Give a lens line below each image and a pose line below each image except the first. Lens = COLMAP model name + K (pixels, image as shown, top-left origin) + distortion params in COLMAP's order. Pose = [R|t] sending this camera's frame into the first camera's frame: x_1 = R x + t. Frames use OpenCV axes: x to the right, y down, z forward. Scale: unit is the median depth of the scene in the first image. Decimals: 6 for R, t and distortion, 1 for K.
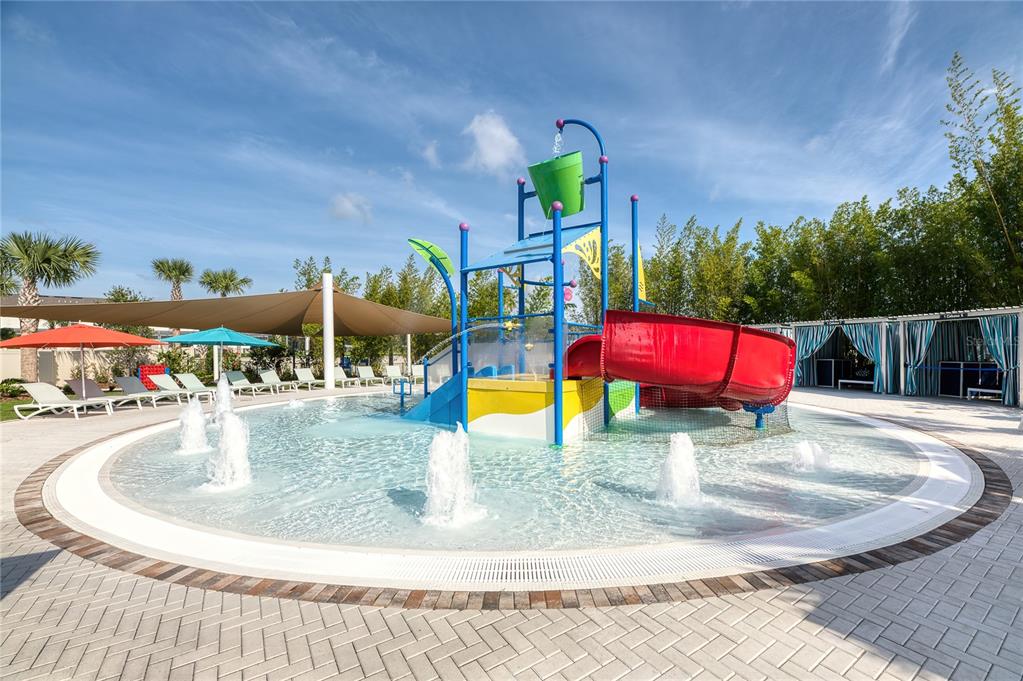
lens RADIAL K [[416.3, 0, 511.5], [0, 416.3, 340.5], [0, 0, 1]] dist [-0.002986, -0.000060]
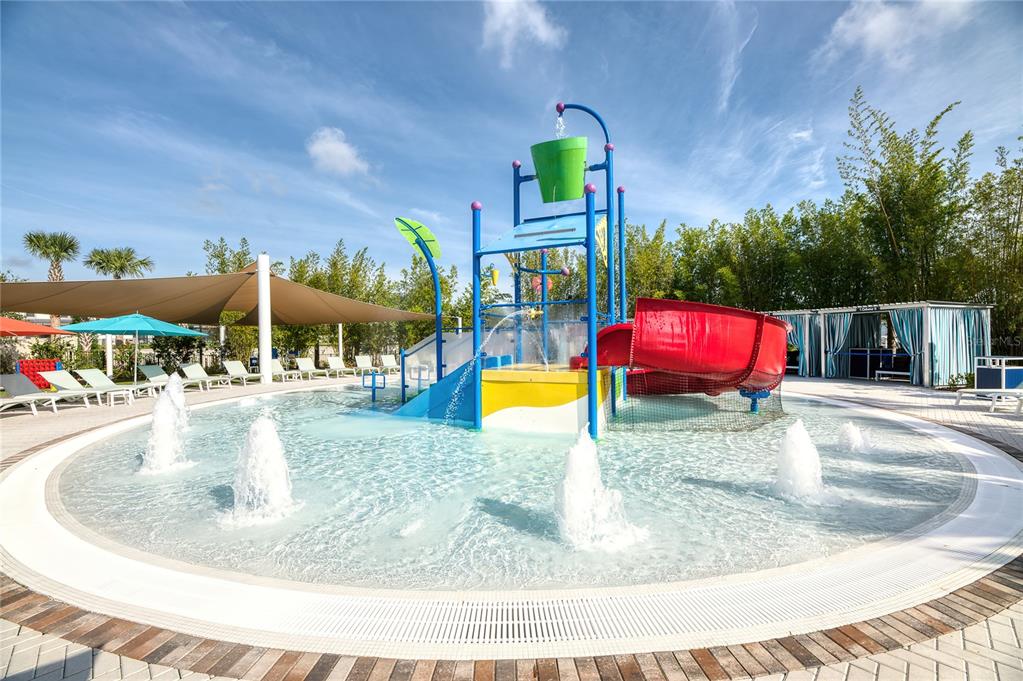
lens RADIAL K [[407.0, 0, 511.9], [0, 407.0, 331.5], [0, 0, 1]] dist [-0.005447, -0.000397]
pose [[0.982327, 0.000969, 0.187173, -0.132375], [-0.001348, 0.999997, 0.001899, 0.002576], [-0.187171, -0.002118, 0.982325, 0.062948]]
